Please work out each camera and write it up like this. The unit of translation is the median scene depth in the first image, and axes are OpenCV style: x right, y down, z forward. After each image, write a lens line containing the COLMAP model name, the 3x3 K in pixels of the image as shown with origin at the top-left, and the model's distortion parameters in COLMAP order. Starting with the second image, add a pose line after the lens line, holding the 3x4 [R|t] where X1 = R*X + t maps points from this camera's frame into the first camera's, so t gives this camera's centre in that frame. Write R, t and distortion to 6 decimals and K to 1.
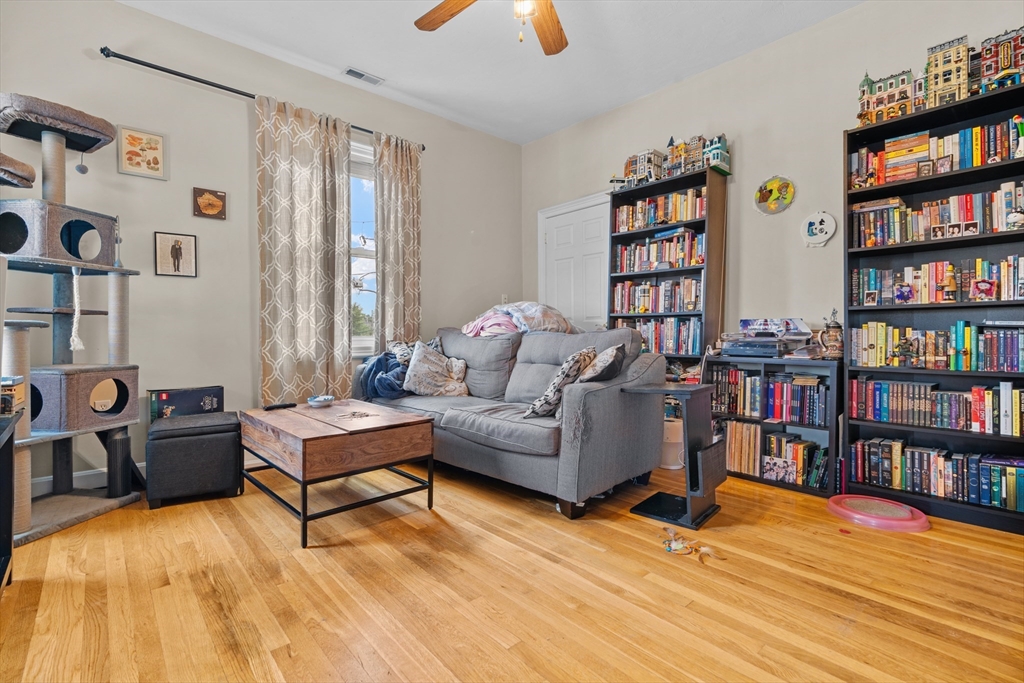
lens RADIAL K [[464.4, 0, 512.9], [0, 464.4, 339.5], [0, 0, 1]] dist [-0.000446, 0.000819]
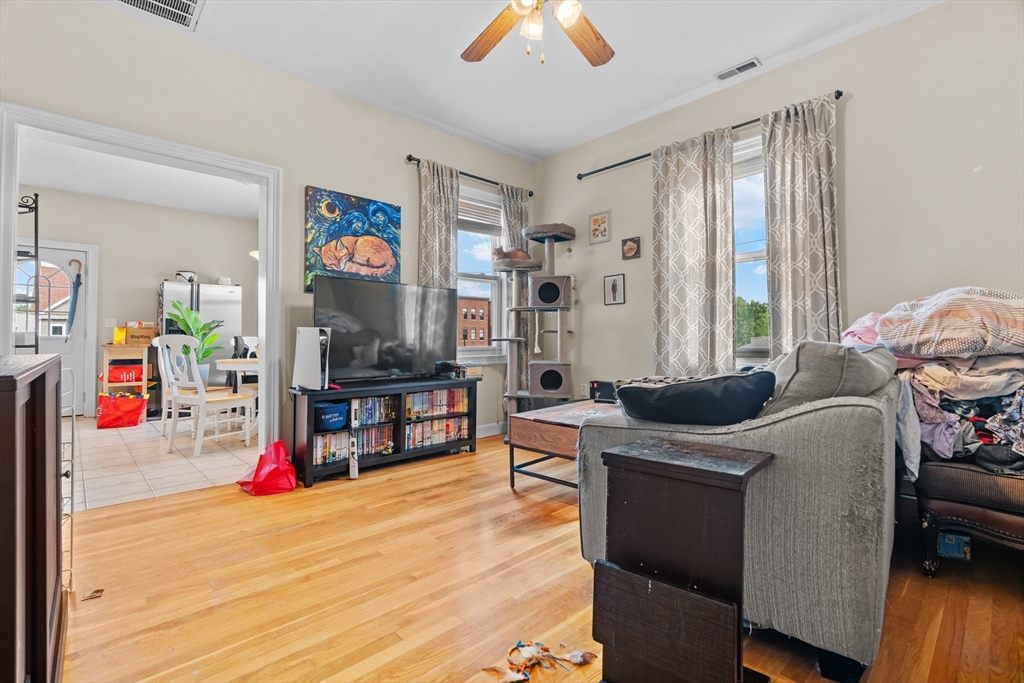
lens RADIAL K [[464.4, 0, 511.6], [0, 464.4, 334.4], [0, 0, 1]] dist [-0.000446, 0.000819]
pose [[0.033869, -0.010641, -0.999370, 1.013995], [-0.010667, 0.999883, -0.011008, -0.032711], [0.999369, 0.011033, 0.033751, 0.896428]]
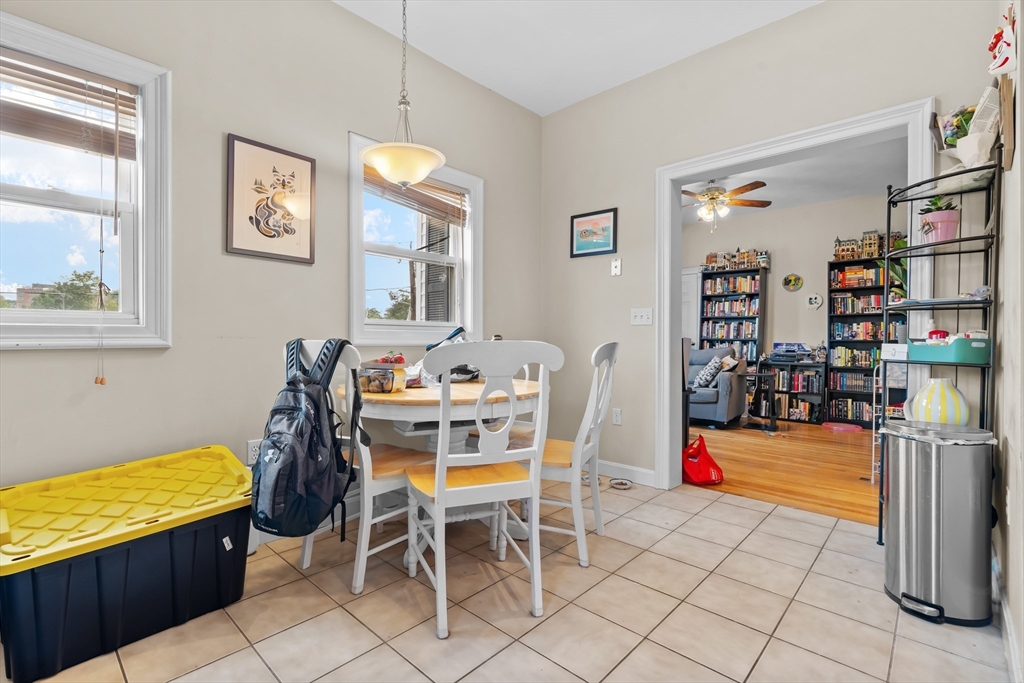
lens RADIAL K [[464.4, 0, 510.4], [0, 464.4, 340.2], [0, 0, 1]] dist [-0.000446, 0.000819]
pose [[0.996669, 0.011741, 0.080705, -0.926279], [-0.010982, 0.999891, -0.009848, -0.026806], [-0.080811, 0.008929, 0.996689, -1.035229]]
